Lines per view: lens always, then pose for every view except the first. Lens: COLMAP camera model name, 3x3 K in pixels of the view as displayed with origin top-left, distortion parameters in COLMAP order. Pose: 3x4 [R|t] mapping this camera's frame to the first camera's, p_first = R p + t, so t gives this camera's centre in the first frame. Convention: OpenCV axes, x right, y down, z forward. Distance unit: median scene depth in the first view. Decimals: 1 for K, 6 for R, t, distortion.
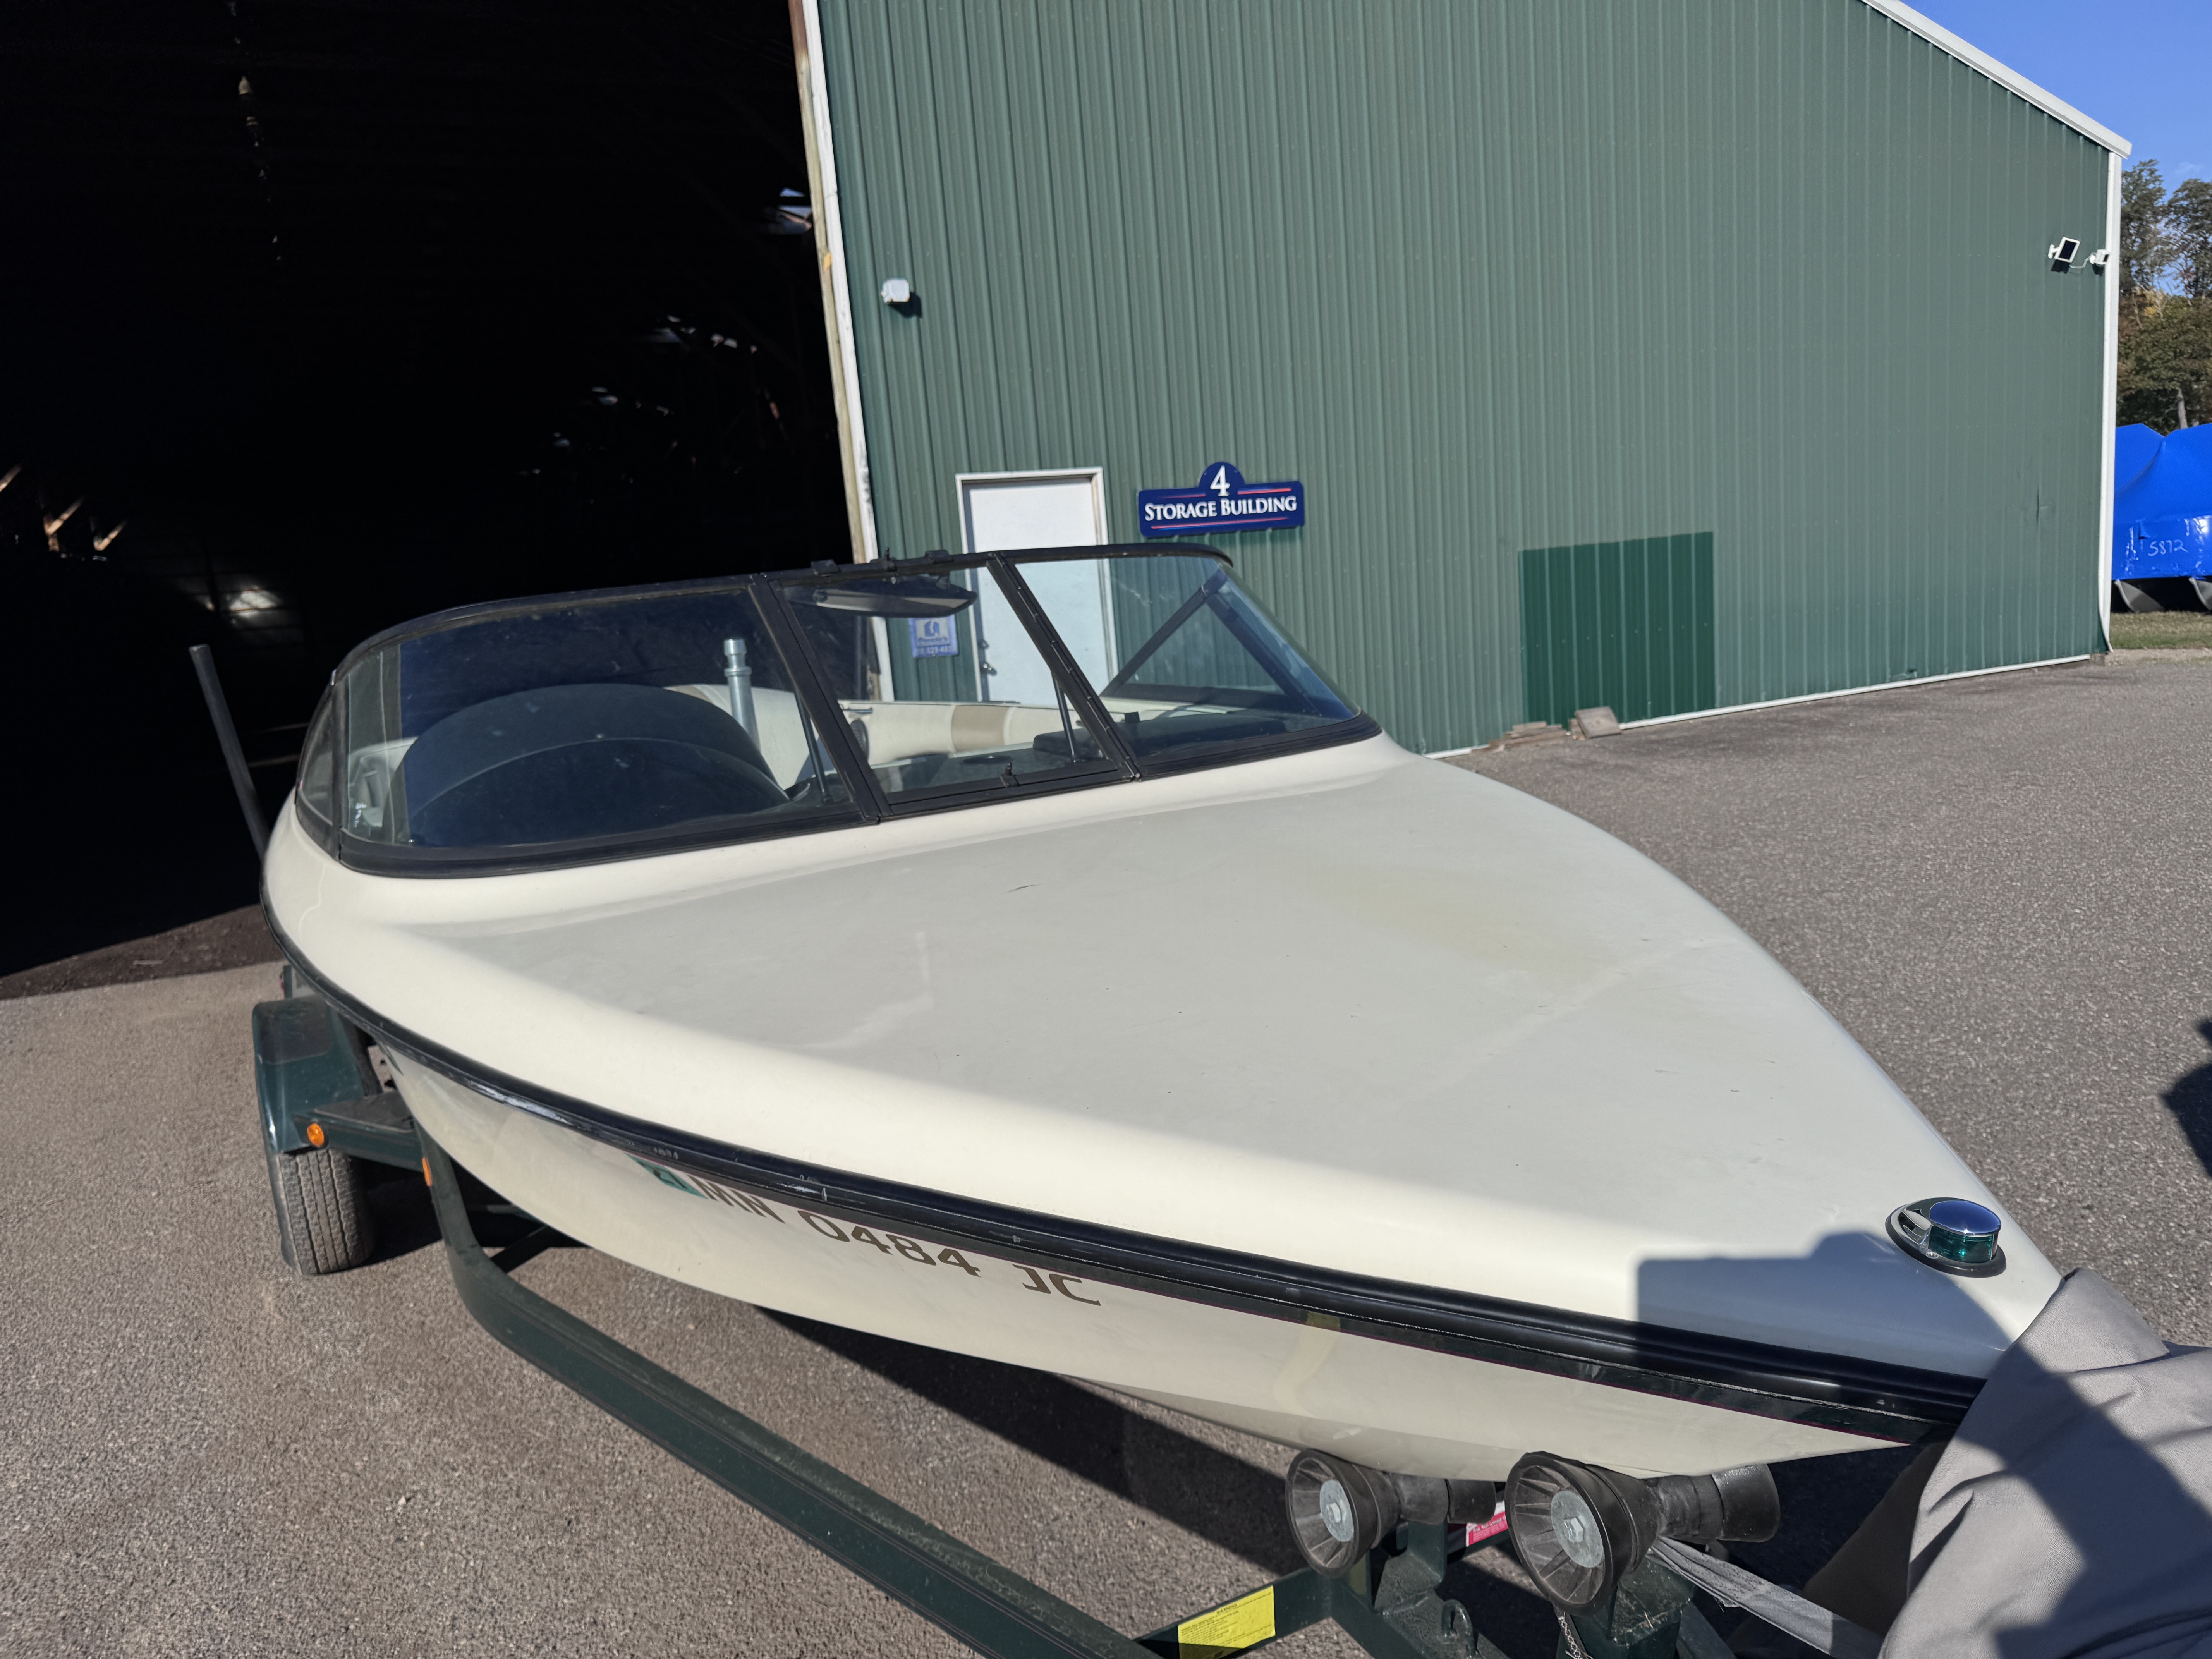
lens RADIAL K [[1541.9, 0, 1109.0], [0, 1541.9, 865.0], [0, 0, 1]] dist [0.046505, -0.063090]
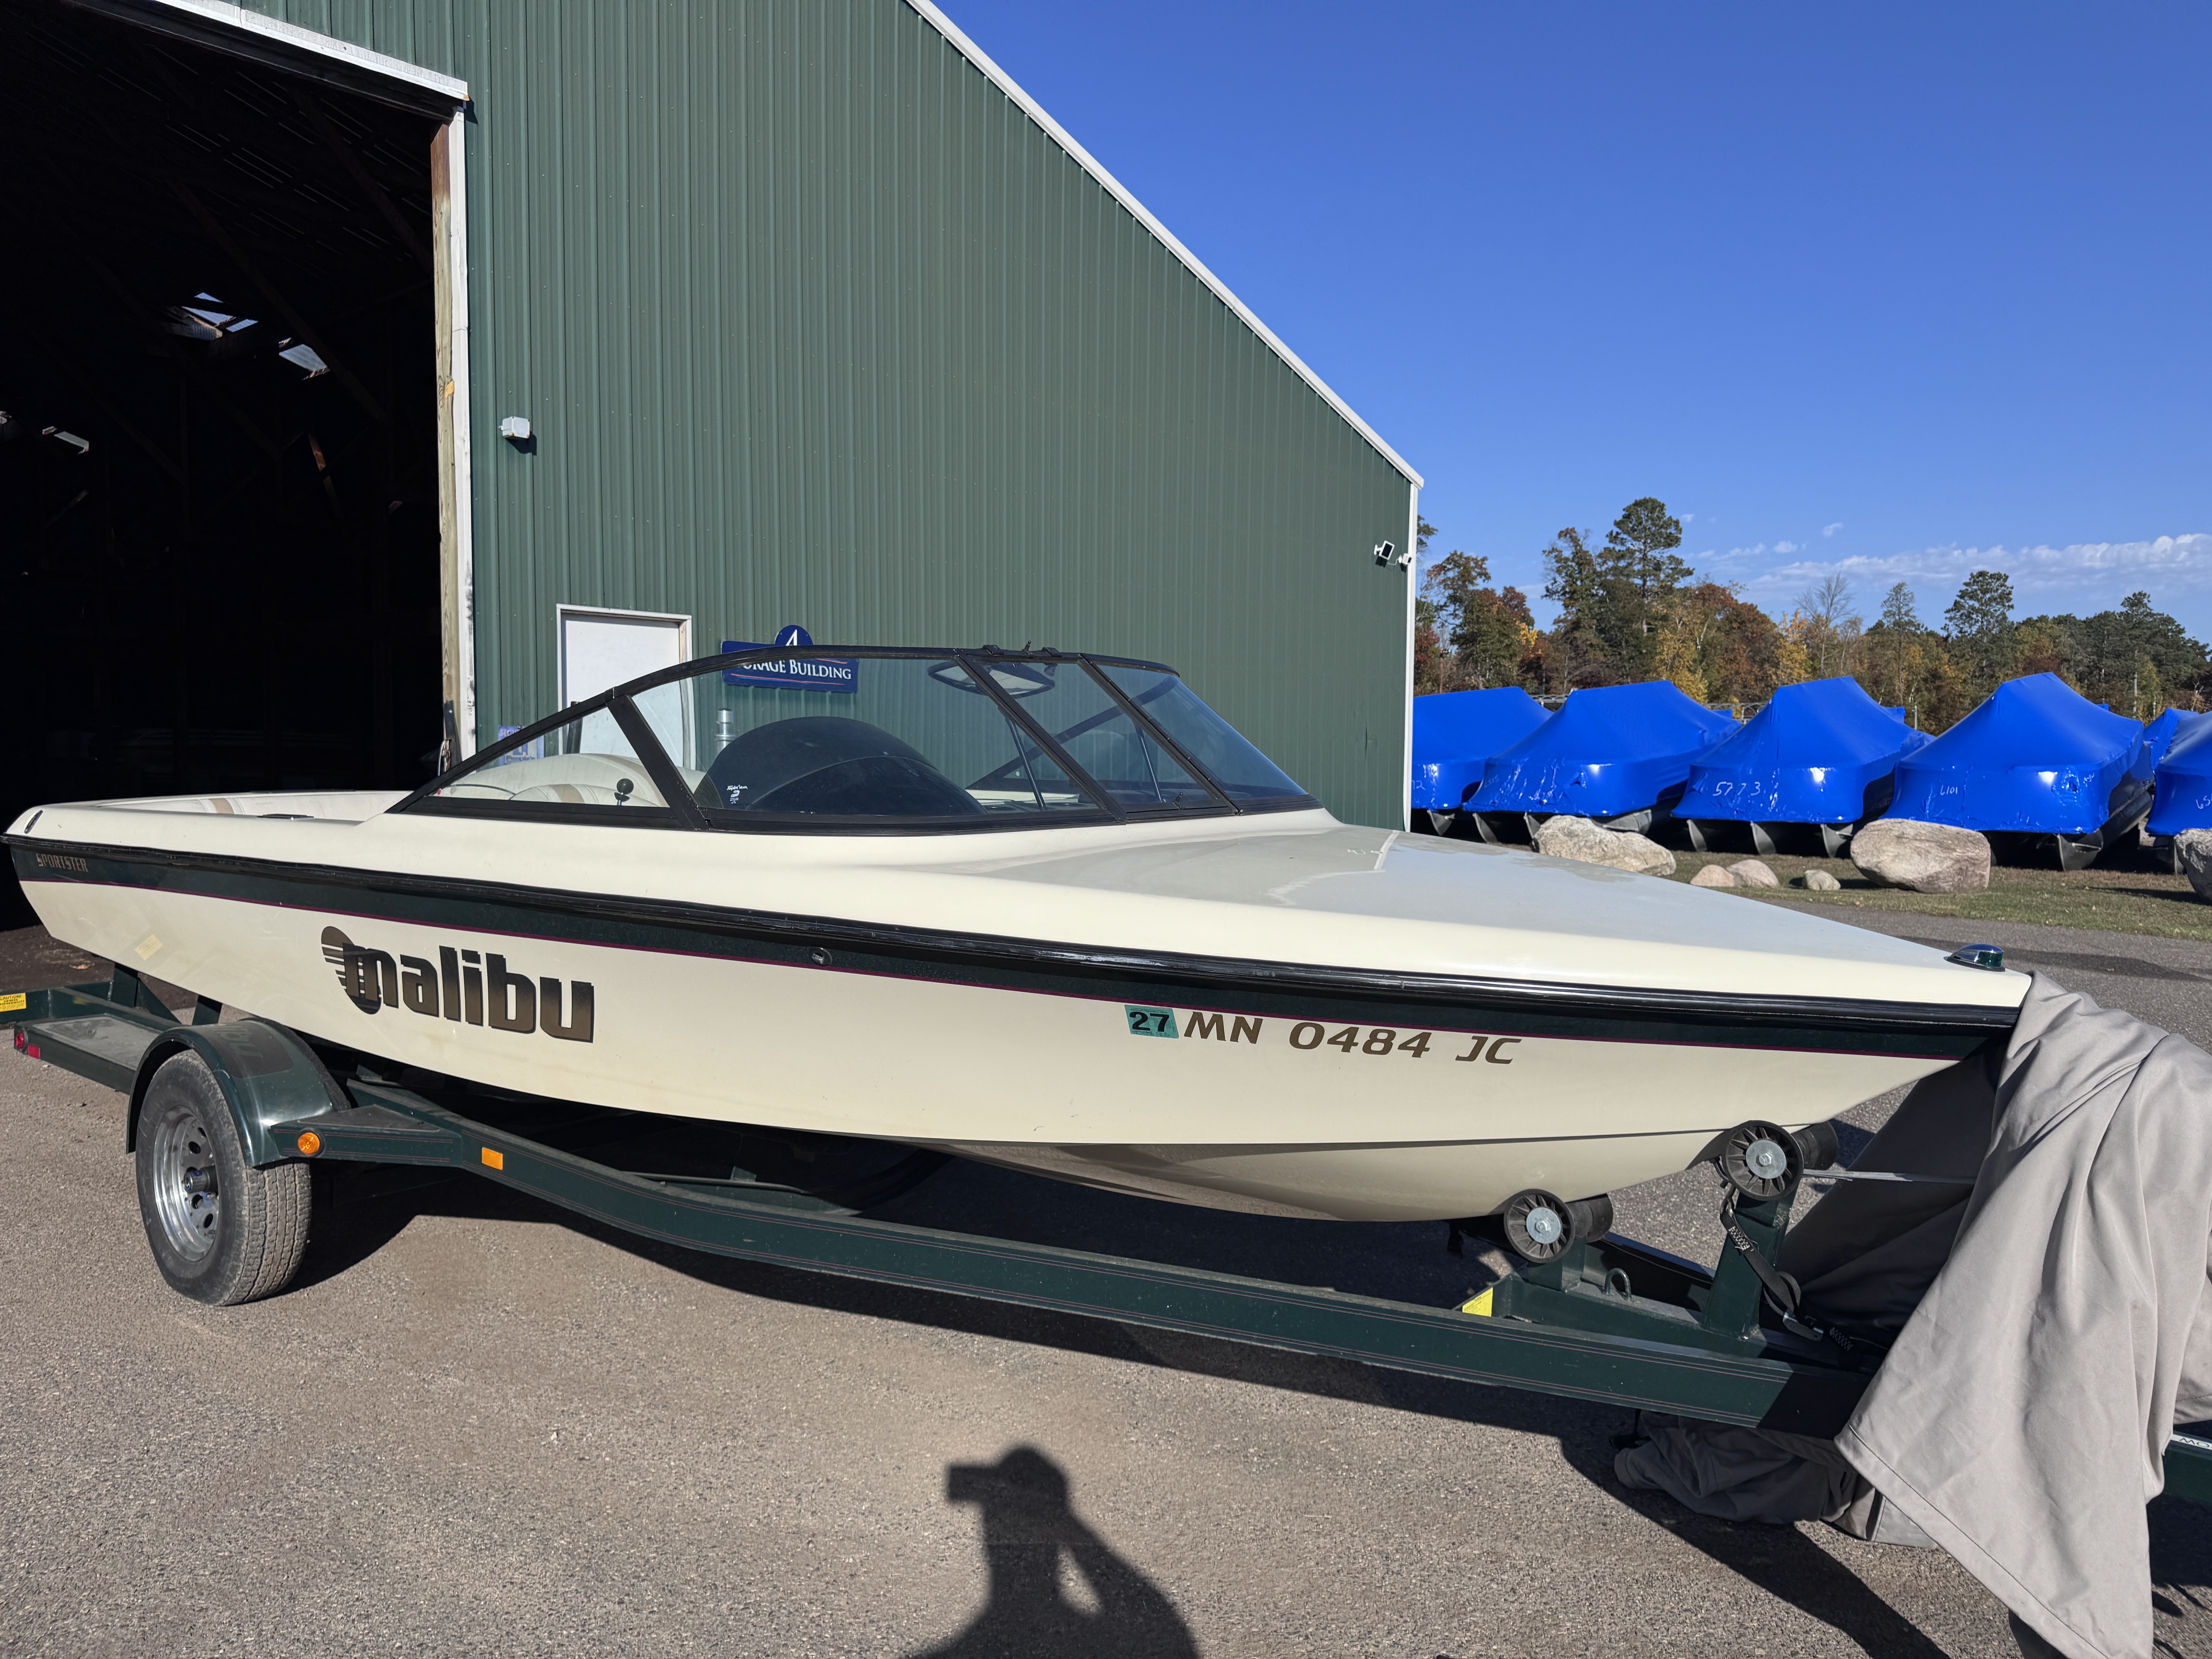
lens RADIAL K [[1538.1, 0, 1106.0], [0, 1538.1, 829.5], [0, 0, 1]] dist [0.008129, -0.005704]
pose [[0.904229, 0.066657, 0.421814, -0.185167], [-0.005001, 0.989328, -0.145618, 0.044320], [-0.427019, 0.129563, 0.894913, -0.060999]]
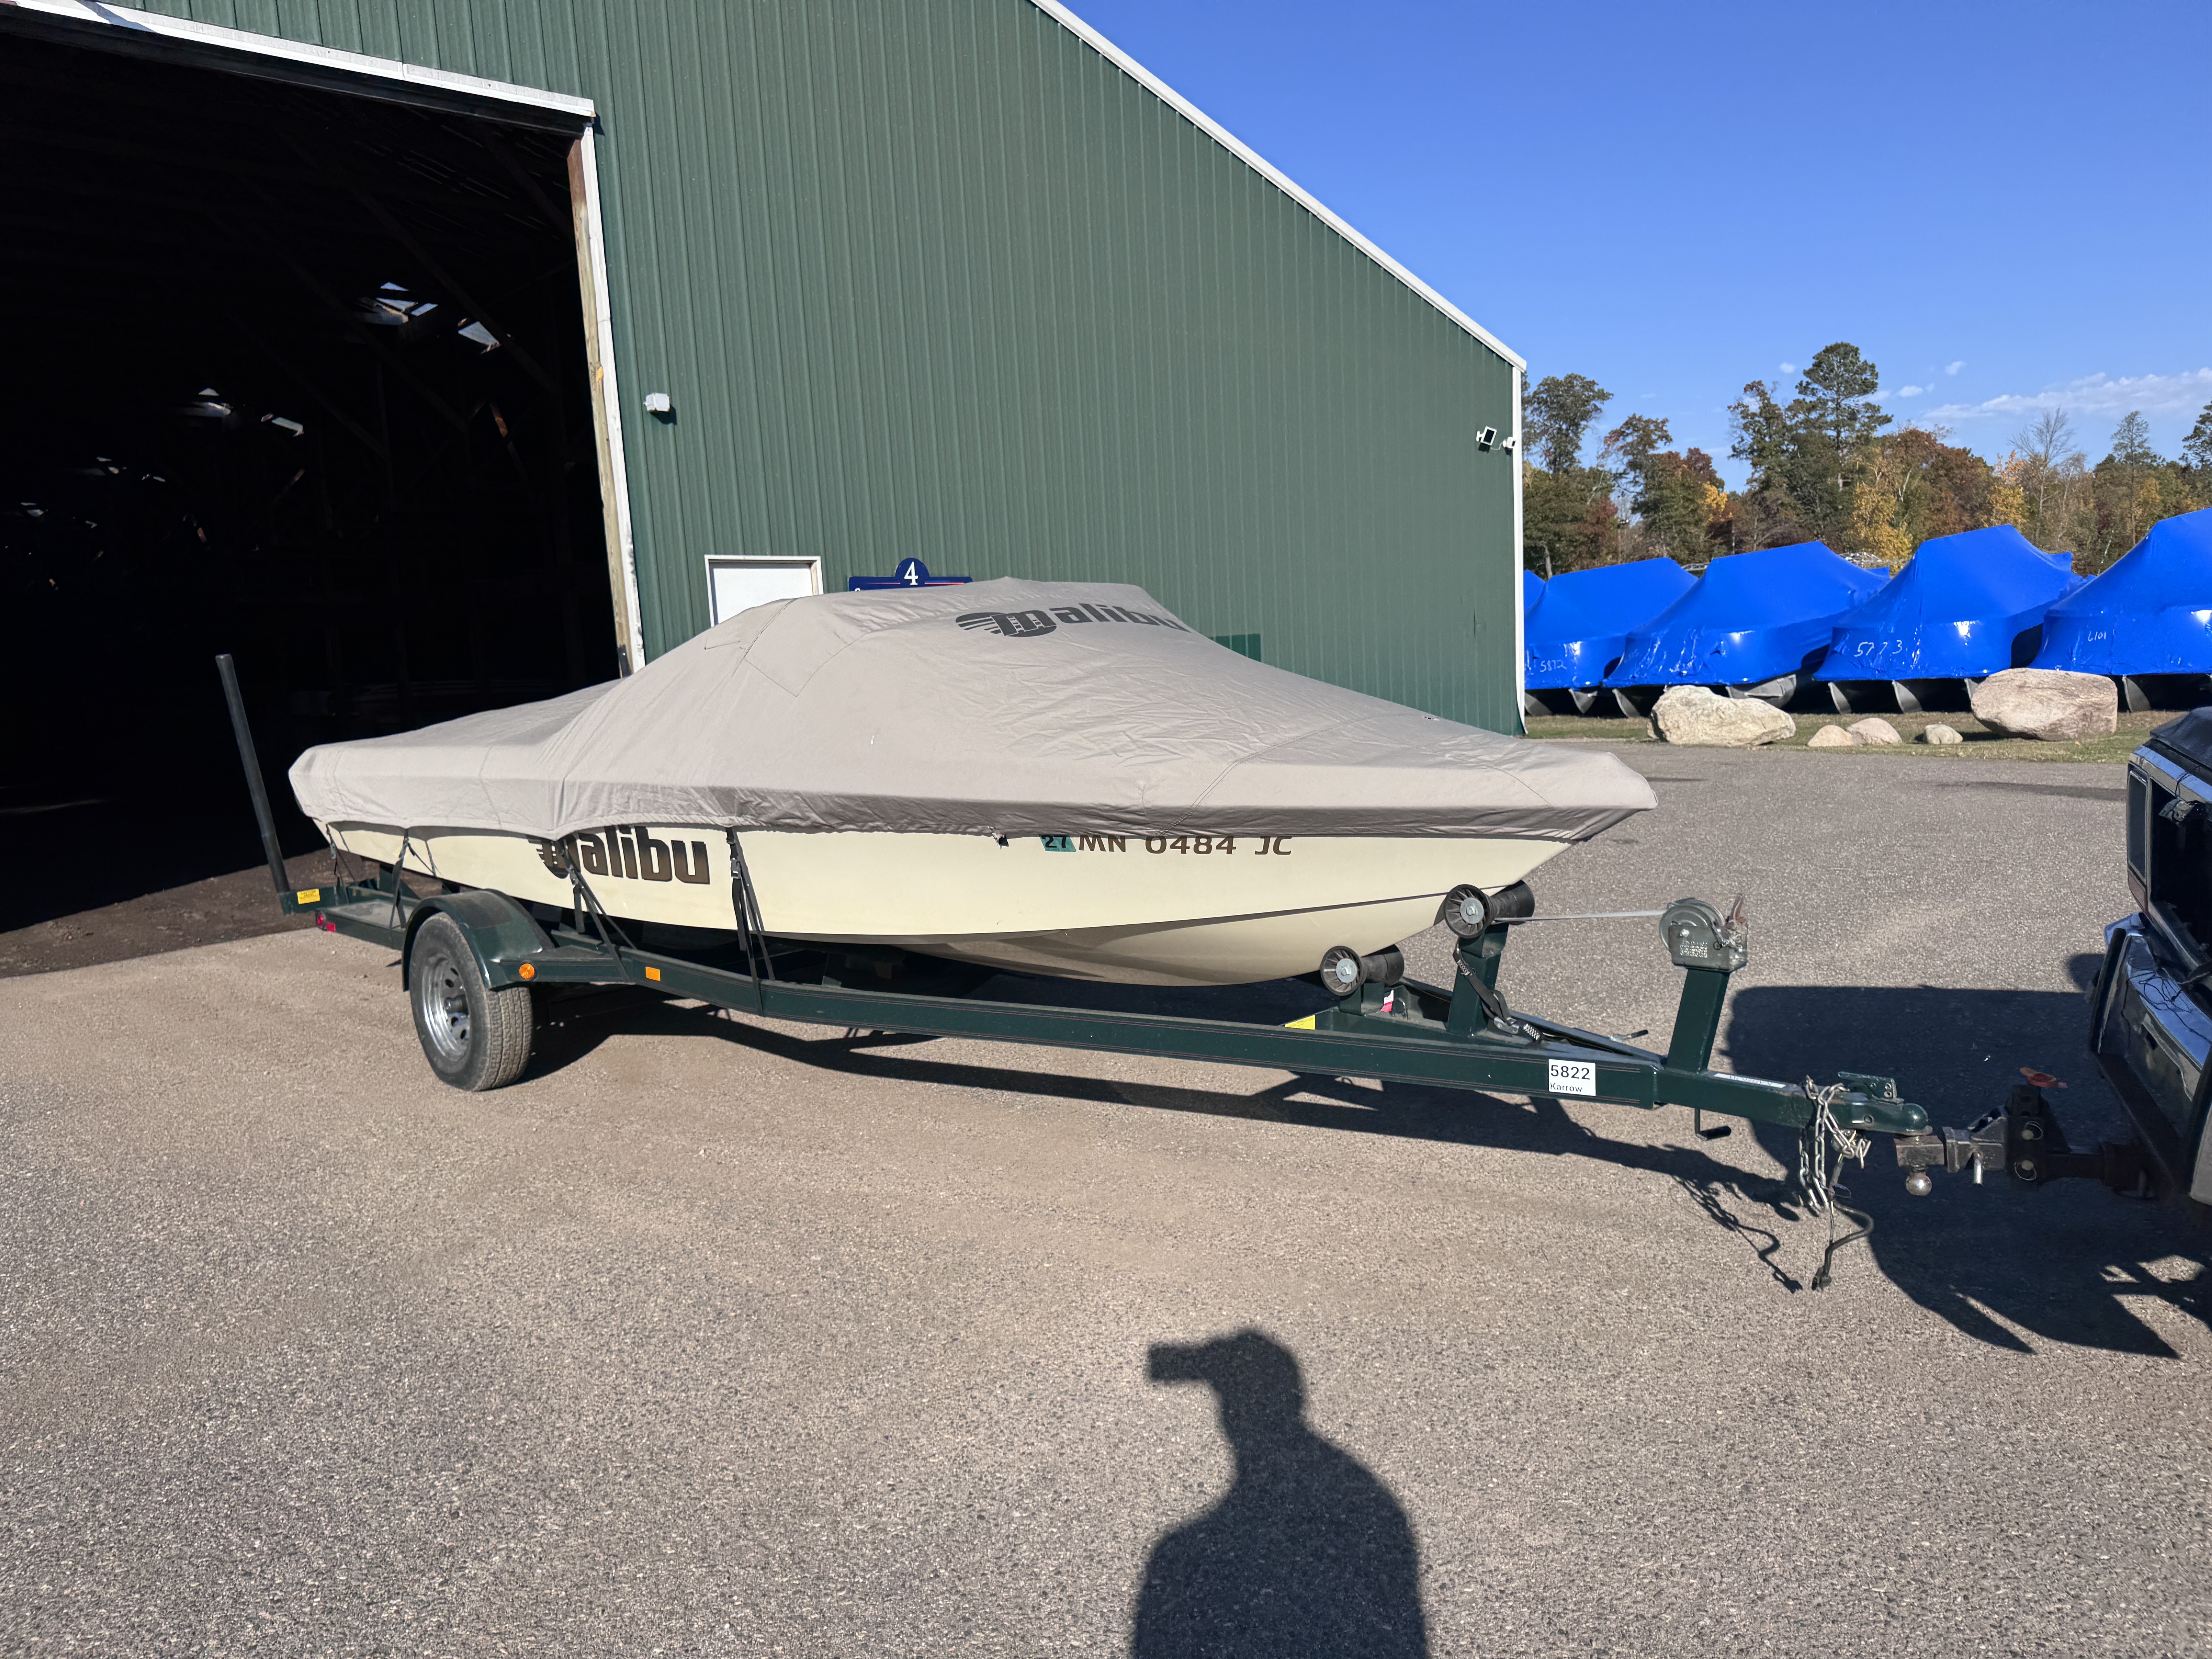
lens RADIAL K [[1531.9, 0, 1115.1], [0, 1531.9, 841.8], [0, 0, 1]] dist [0.111420, -0.199602]
pose [[0.948442, -0.008104, 0.316846, -0.173505], [0.034764, 0.996301, -0.078580, 0.072515], [-0.315037, 0.085544, 0.945216, -0.210105]]
